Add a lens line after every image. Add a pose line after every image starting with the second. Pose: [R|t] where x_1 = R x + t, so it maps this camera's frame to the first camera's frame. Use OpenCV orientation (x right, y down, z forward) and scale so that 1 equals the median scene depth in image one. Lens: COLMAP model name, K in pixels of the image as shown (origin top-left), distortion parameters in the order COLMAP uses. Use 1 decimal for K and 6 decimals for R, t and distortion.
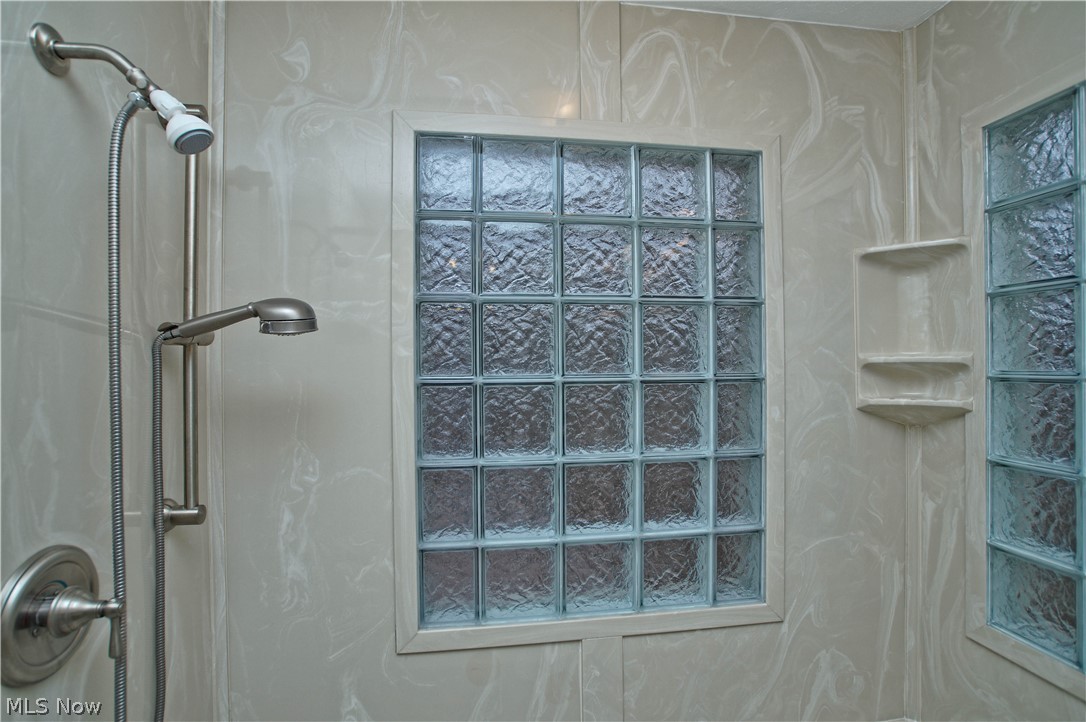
lens RADIAL K [[524.4, 0, 545.3], [0, 524.4, 363.6], [0, 0, 1]] dist [-0.057955, 0.015403]
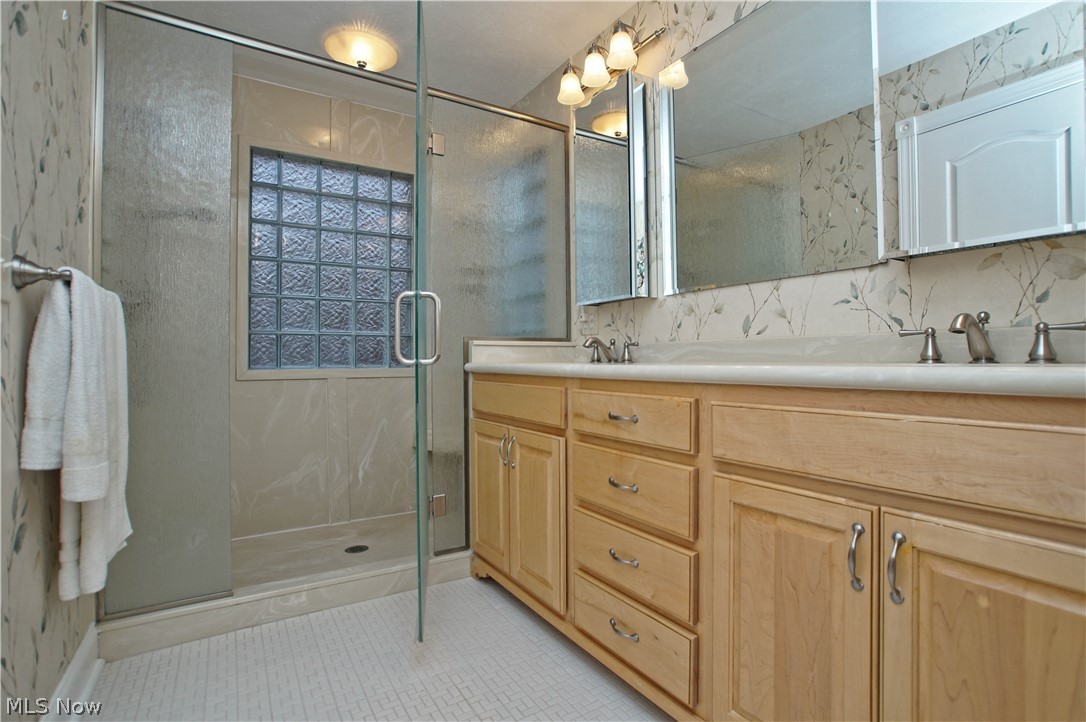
lens RADIAL K [[524.4, 0, 550.6], [0, 524.4, 358.8], [0, 0, 1]] dist [-0.057955, 0.015403]
pose [[0.916922, 0.005842, 0.399023, 0.057754], [-0.001196, 0.999929, -0.011893, 0.462758], [-0.399064, 0.010428, 0.916864, -1.434434]]
